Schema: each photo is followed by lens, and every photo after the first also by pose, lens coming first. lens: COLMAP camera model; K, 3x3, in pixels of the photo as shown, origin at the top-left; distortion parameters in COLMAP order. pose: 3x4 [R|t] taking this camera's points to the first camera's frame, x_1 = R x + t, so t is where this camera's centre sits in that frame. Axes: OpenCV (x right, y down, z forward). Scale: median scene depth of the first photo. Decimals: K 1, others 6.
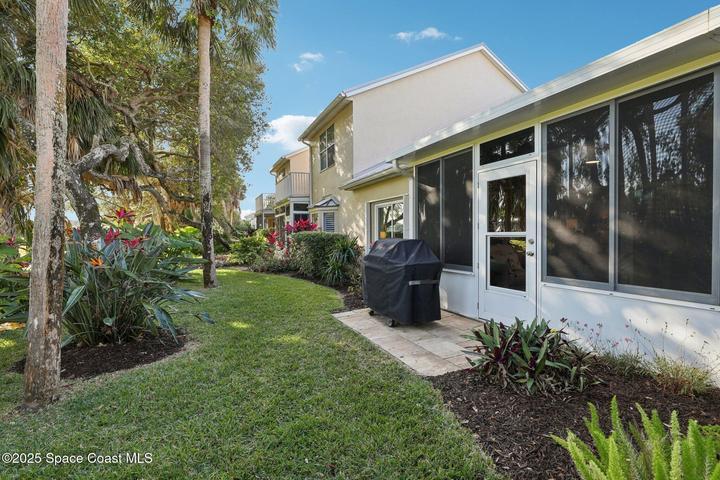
lens RADIAL K [[325.3, 0, 359.2], [0, 325.3, 239.9], [0, 0, 1]] dist [-0.011958, -0.000203]
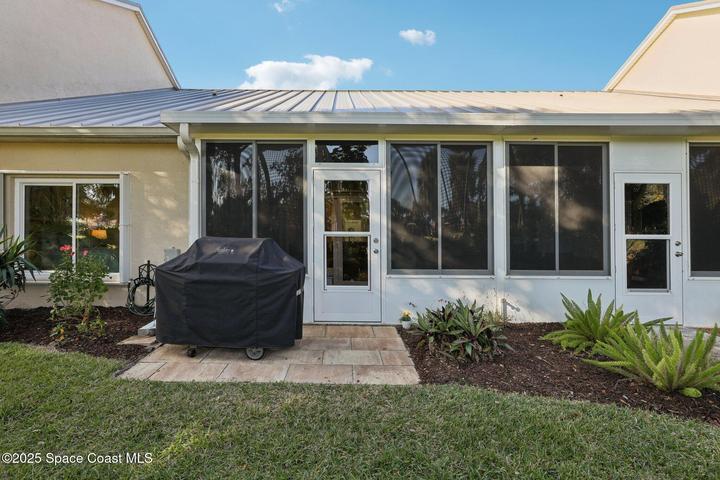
lens RADIAL K [[325.3, 0, 359.6], [0, 325.3, 239.4], [0, 0, 1]] dist [-0.011958, -0.000203]
pose [[0.417853, 0.007495, 0.908484, -0.516053], [0.000604, 0.999963, -0.008527, 0.009810], [-0.908515, 0.004112, 0.417833, 0.553545]]
